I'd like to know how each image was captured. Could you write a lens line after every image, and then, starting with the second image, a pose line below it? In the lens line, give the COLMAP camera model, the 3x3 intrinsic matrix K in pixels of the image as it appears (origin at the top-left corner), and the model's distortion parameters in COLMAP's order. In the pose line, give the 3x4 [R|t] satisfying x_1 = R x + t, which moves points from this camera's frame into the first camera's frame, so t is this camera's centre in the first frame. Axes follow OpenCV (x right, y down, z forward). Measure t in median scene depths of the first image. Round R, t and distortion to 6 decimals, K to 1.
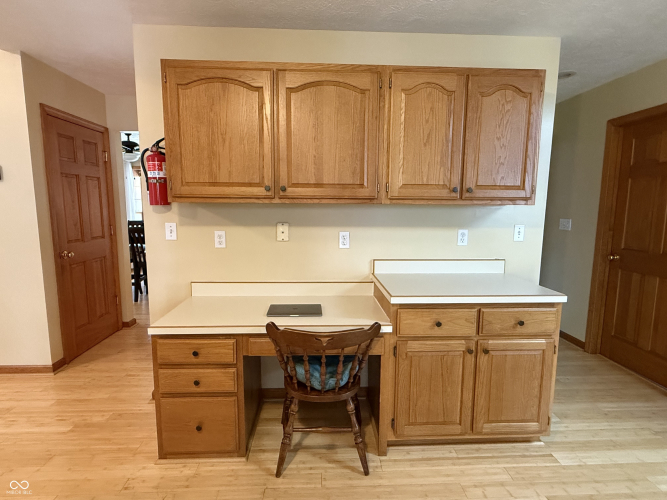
lens RADIAL K [[356.8, 0, 333.5], [0, 356.8, 250.0], [0, 0, 1]] dist [-0.001846, -0.000683]
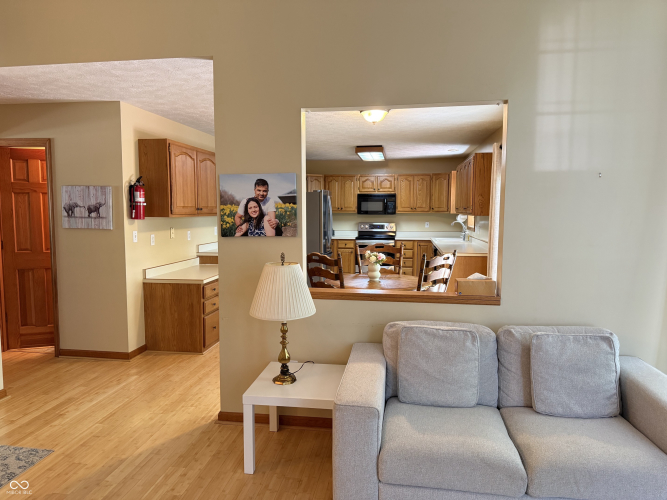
lens RADIAL K [[470.3, 0, 333.5], [0, 470.3, 250.0], [0, 0, 1]] dist [0.137090, -0.210024]
pose [[0.195239, -0.092918, 0.976344, -2.557419], [0.122243, 0.990044, 0.069777, -0.039912], [-0.973108, 0.105728, 0.204654, -0.235569]]
